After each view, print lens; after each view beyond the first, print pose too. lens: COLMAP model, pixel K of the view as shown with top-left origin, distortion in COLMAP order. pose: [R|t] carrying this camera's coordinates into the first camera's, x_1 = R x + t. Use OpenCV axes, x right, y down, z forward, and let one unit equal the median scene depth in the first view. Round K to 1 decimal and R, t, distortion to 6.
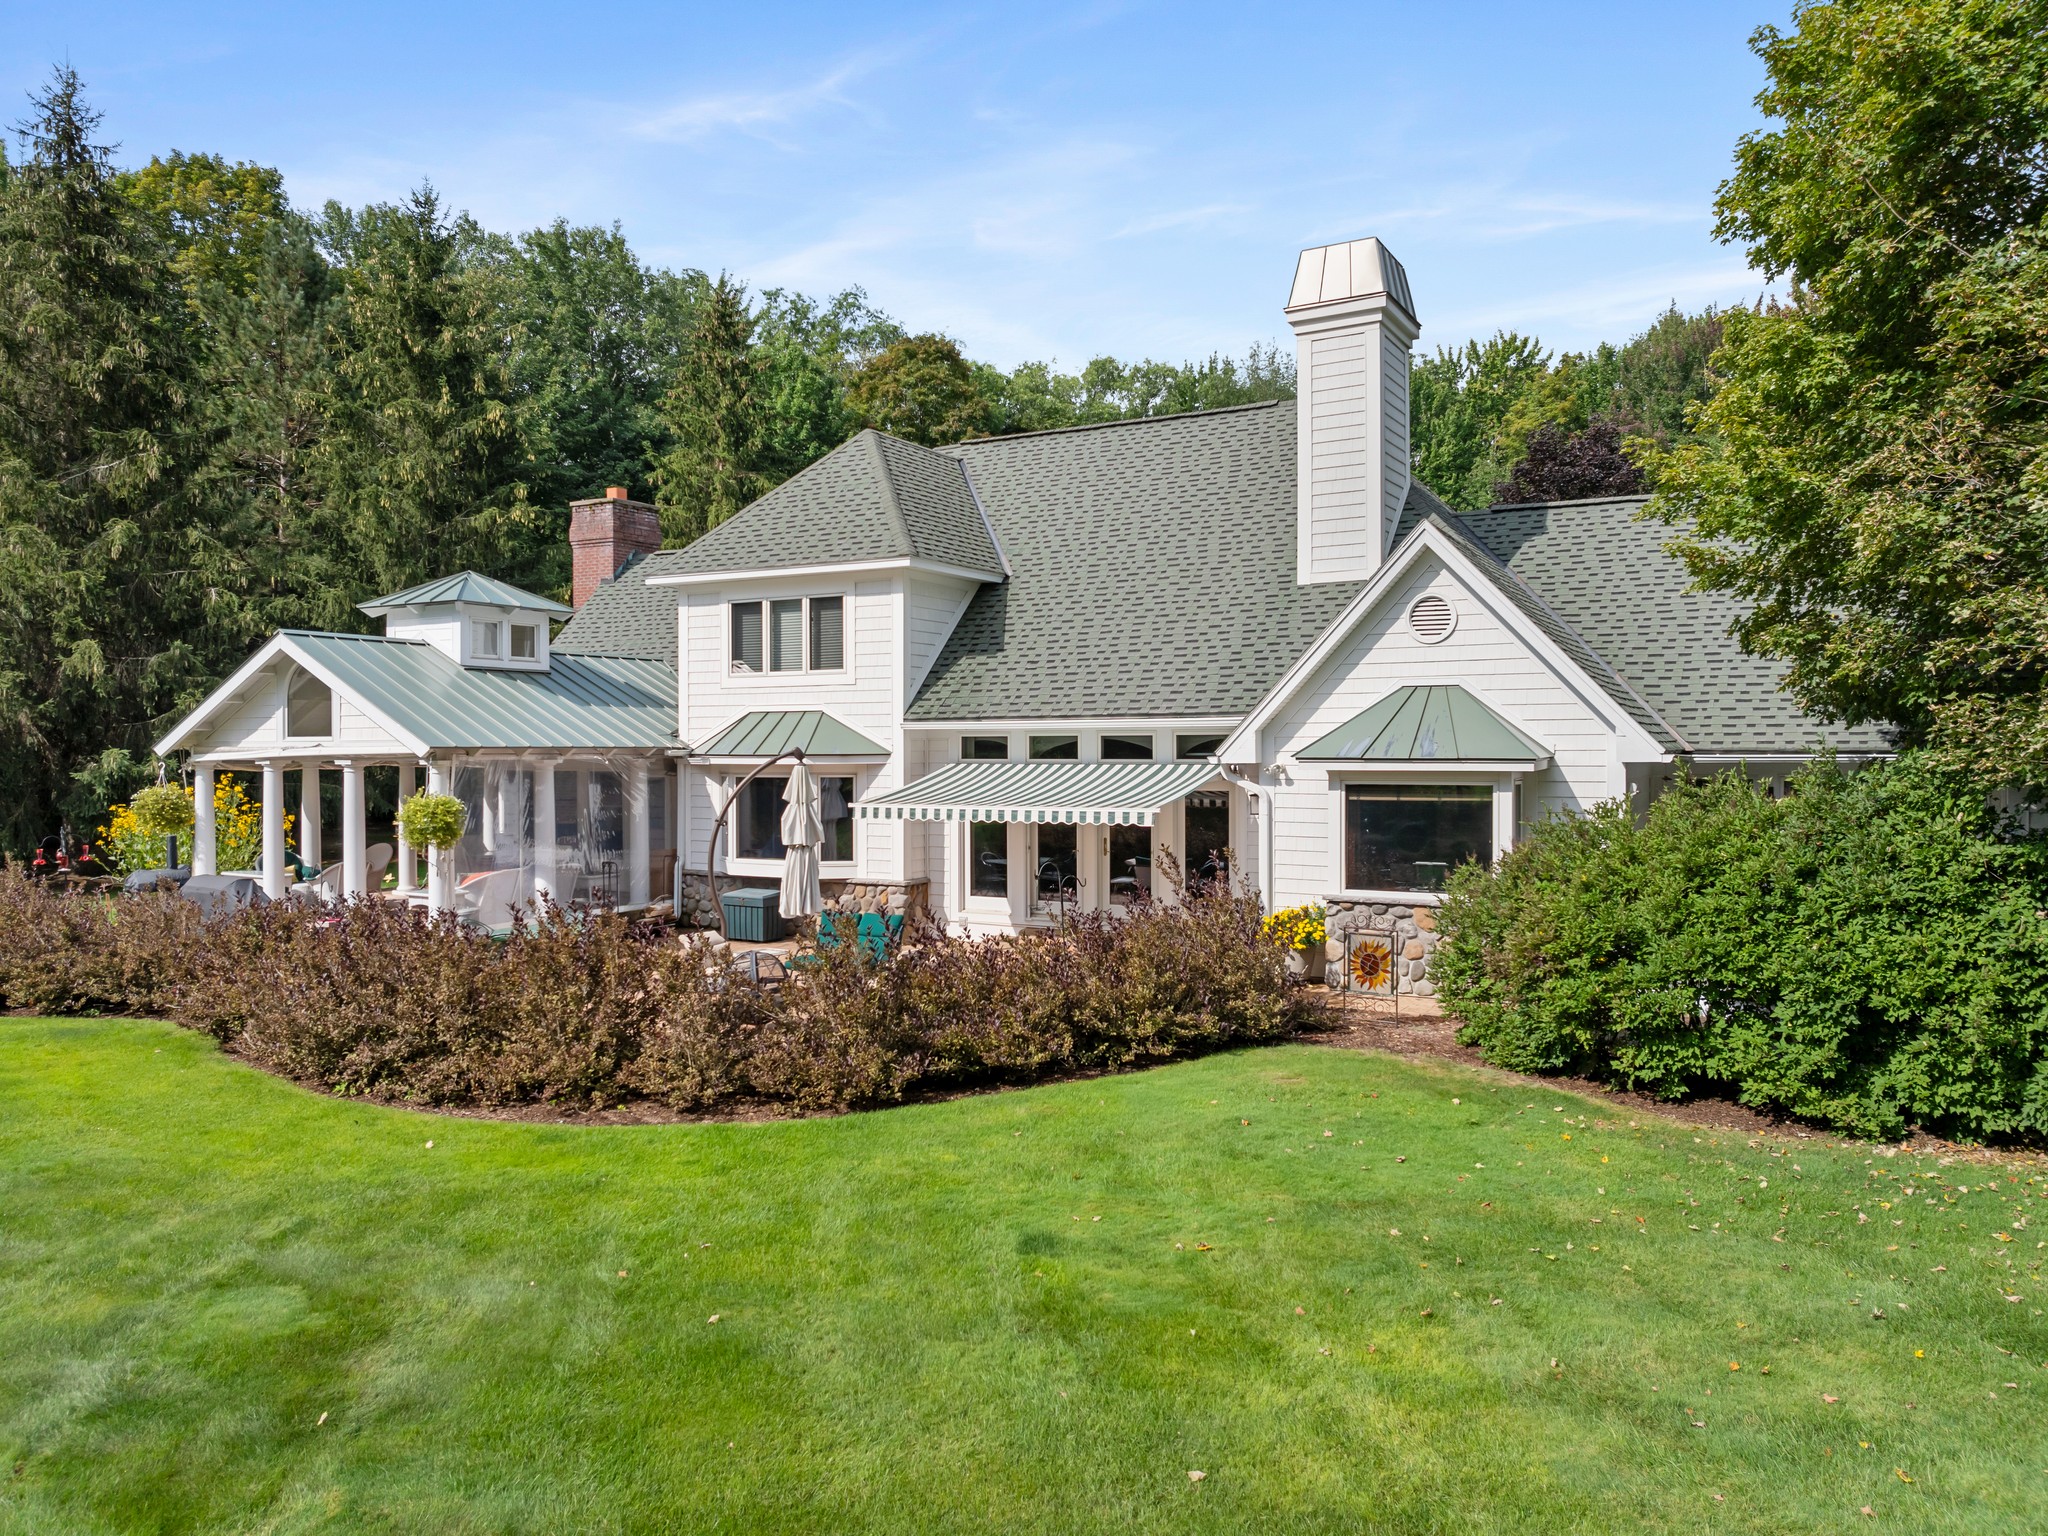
lens RADIAL K [[1465.6, 0, 1031.3], [0, 1465.6, 752.9], [0, 0, 1]] dist [-0.049677, 0.029185]
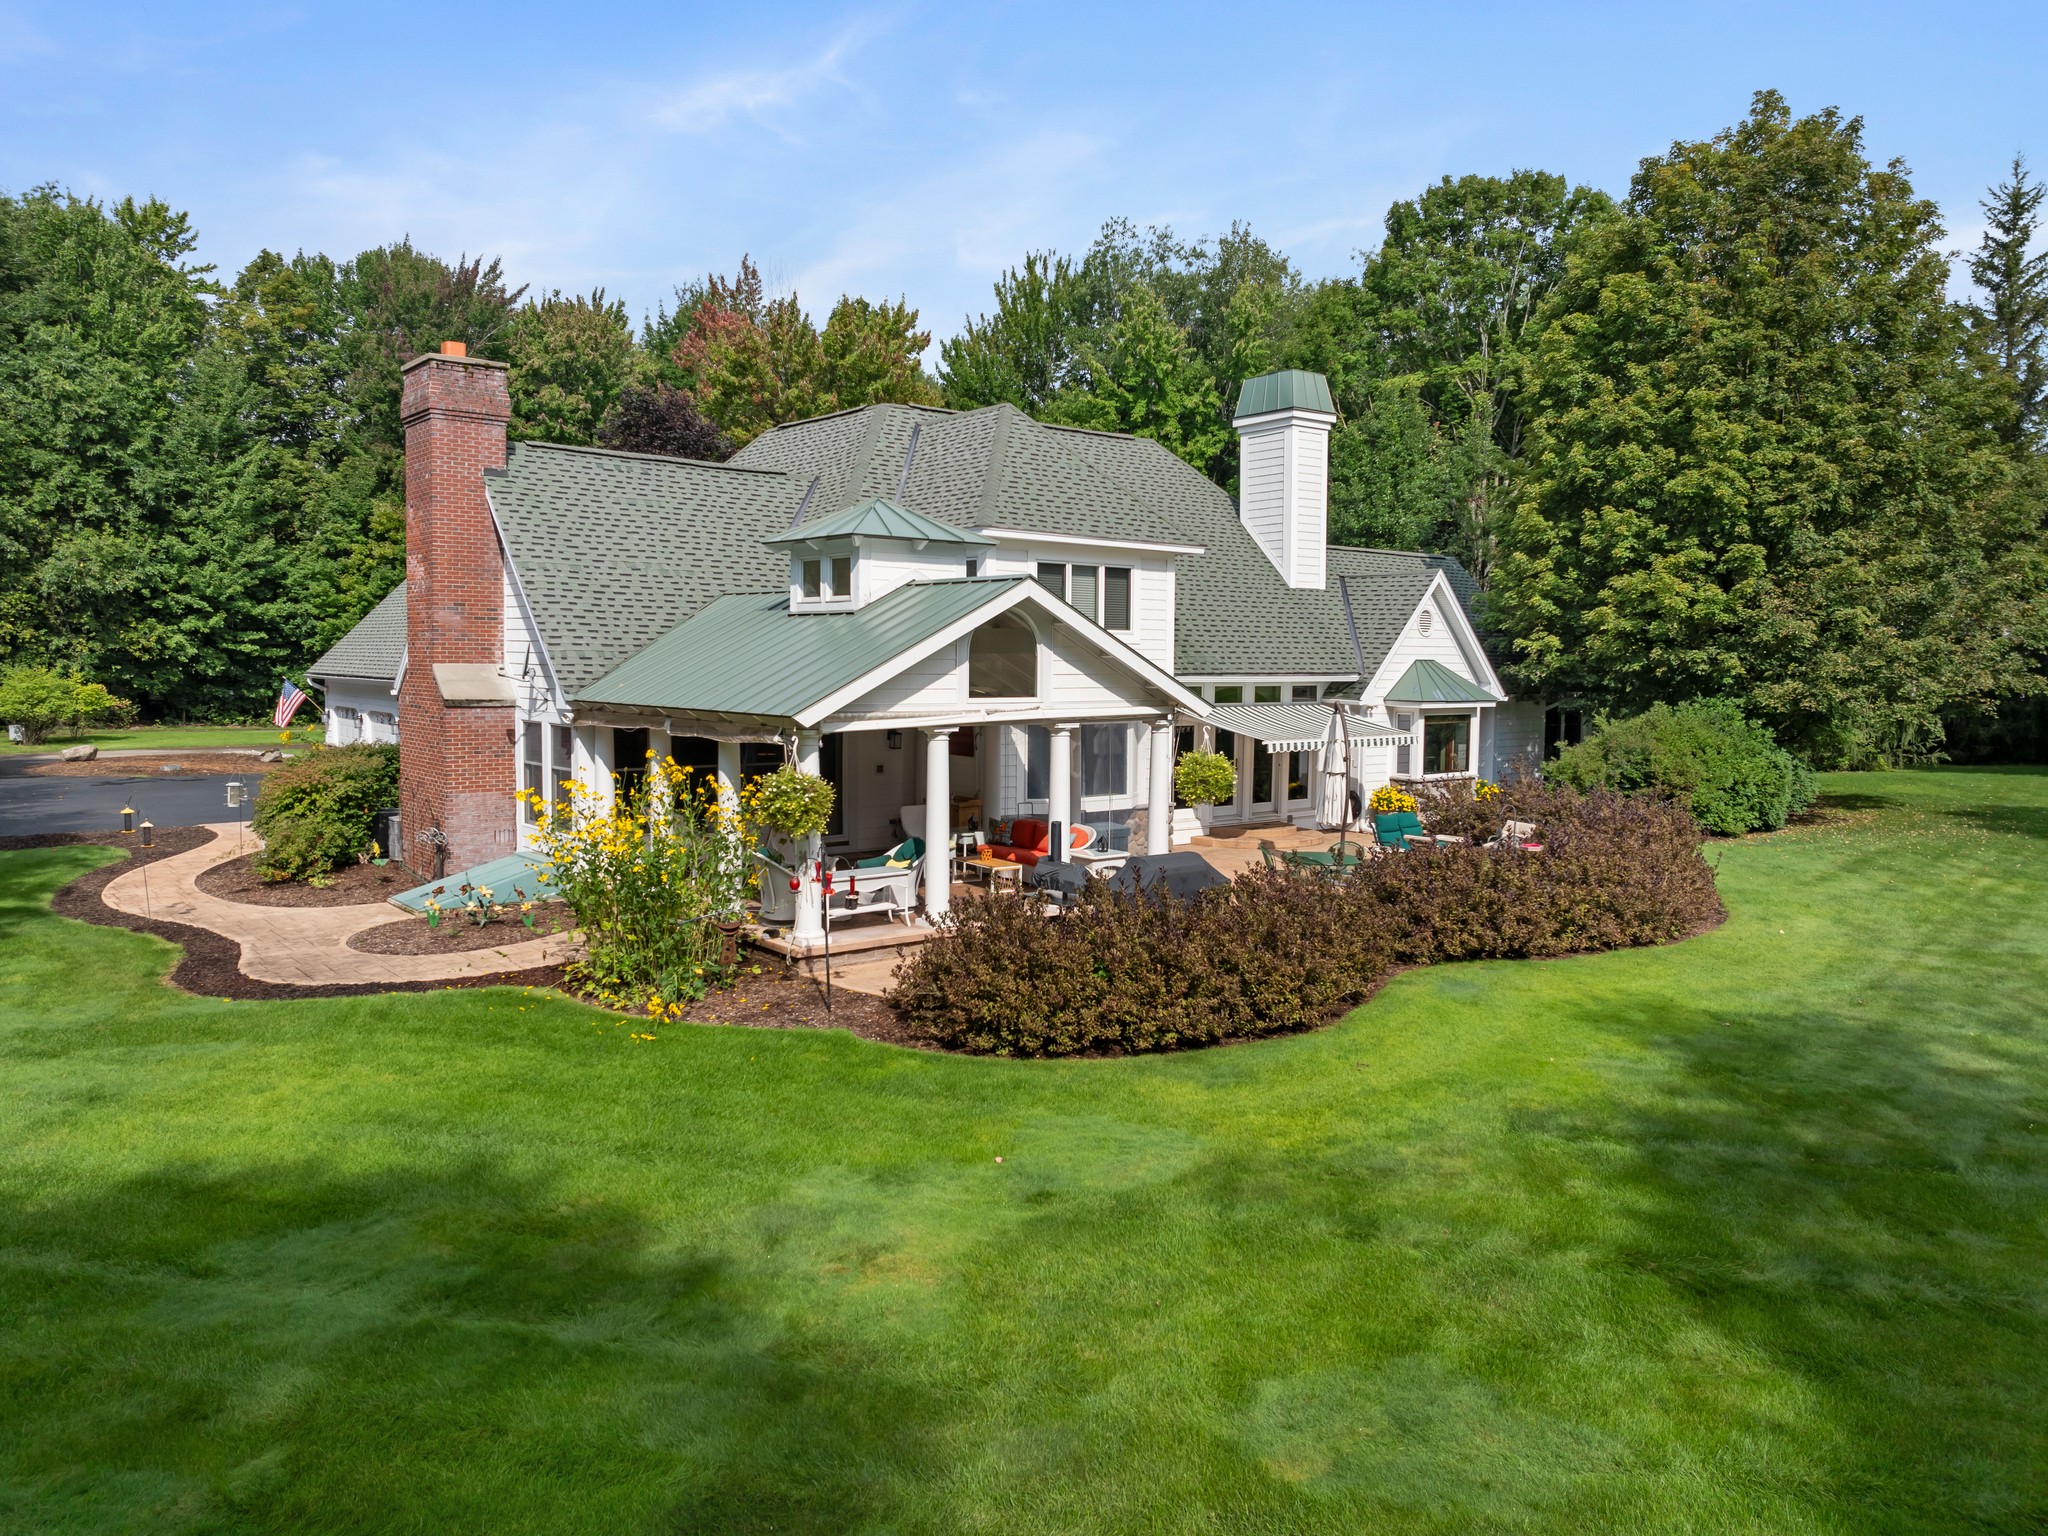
lens RADIAL K [[1465.6, 0, 1031.3], [0, 1465.6, 752.9], [0, 0, 1]] dist [-0.049677, 0.029185]
pose [[0.338420, -0.057290, 0.939250, -1.282601], [-0.010380, 0.997857, 0.064605, -0.034264], [-0.940938, -0.031613, 0.337100, 0.674814]]
